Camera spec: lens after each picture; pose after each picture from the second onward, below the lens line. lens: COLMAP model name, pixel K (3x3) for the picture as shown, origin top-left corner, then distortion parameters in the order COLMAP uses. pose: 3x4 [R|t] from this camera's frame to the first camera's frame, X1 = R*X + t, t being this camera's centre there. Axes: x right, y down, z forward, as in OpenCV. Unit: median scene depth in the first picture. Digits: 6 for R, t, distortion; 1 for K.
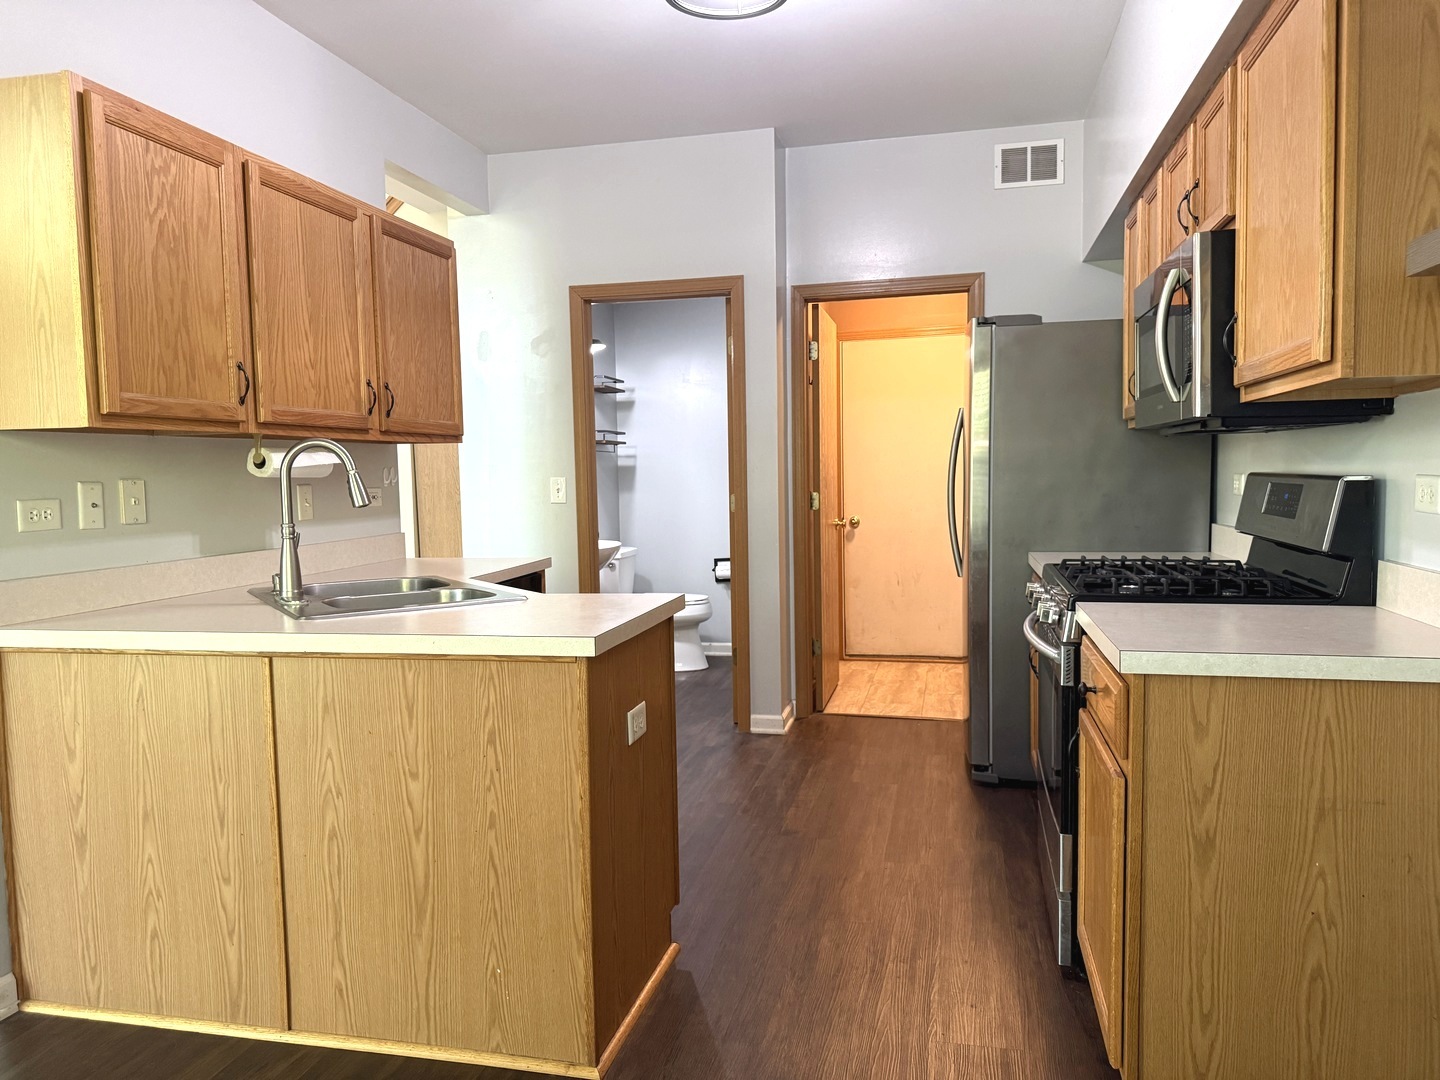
lens RADIAL K [[1016.0, 0, 715.7], [0, 1016.0, 547.0], [0, 0, 1]] dist [0.047242, -0.061578]
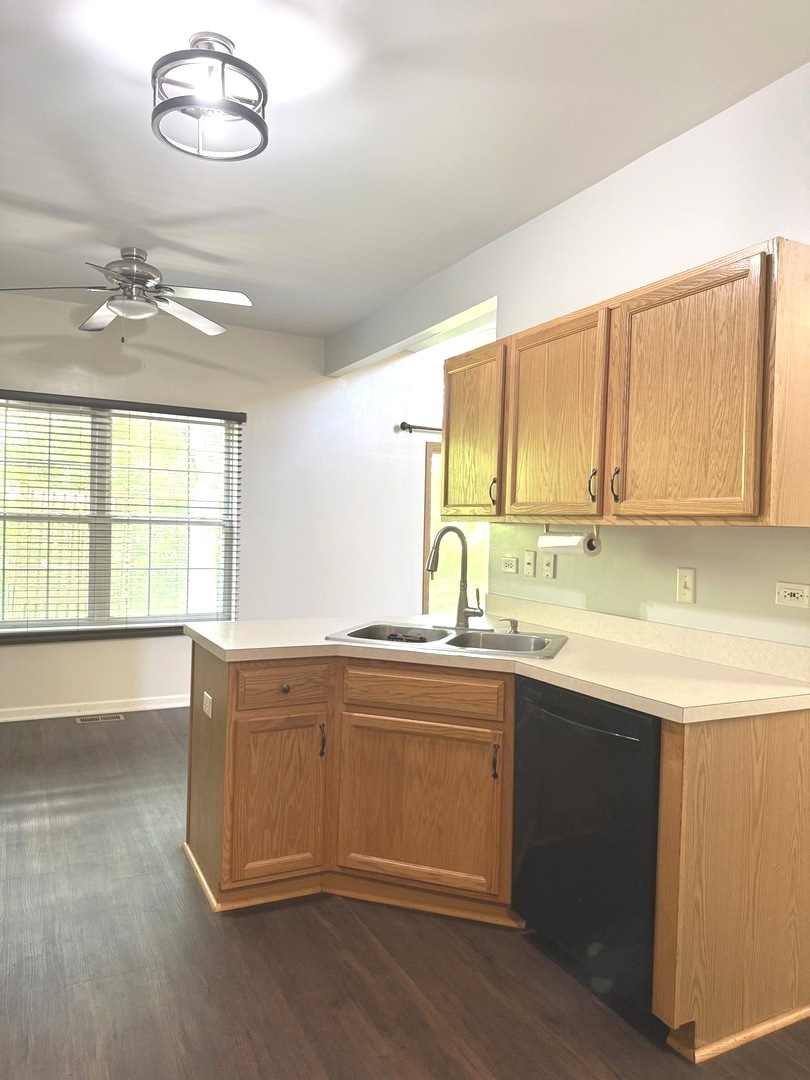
lens RADIAL K [[762.0, 0, 401.9], [0, 762.0, 539.9], [0, 0, 1]] dist [0.047242, -0.061578]
pose [[-0.767231, 0.013375, -0.641231, 0.354385], [-0.058105, 0.994222, 0.090260, -0.163792], [0.638733, 0.106509, -0.762021, 1.618364]]
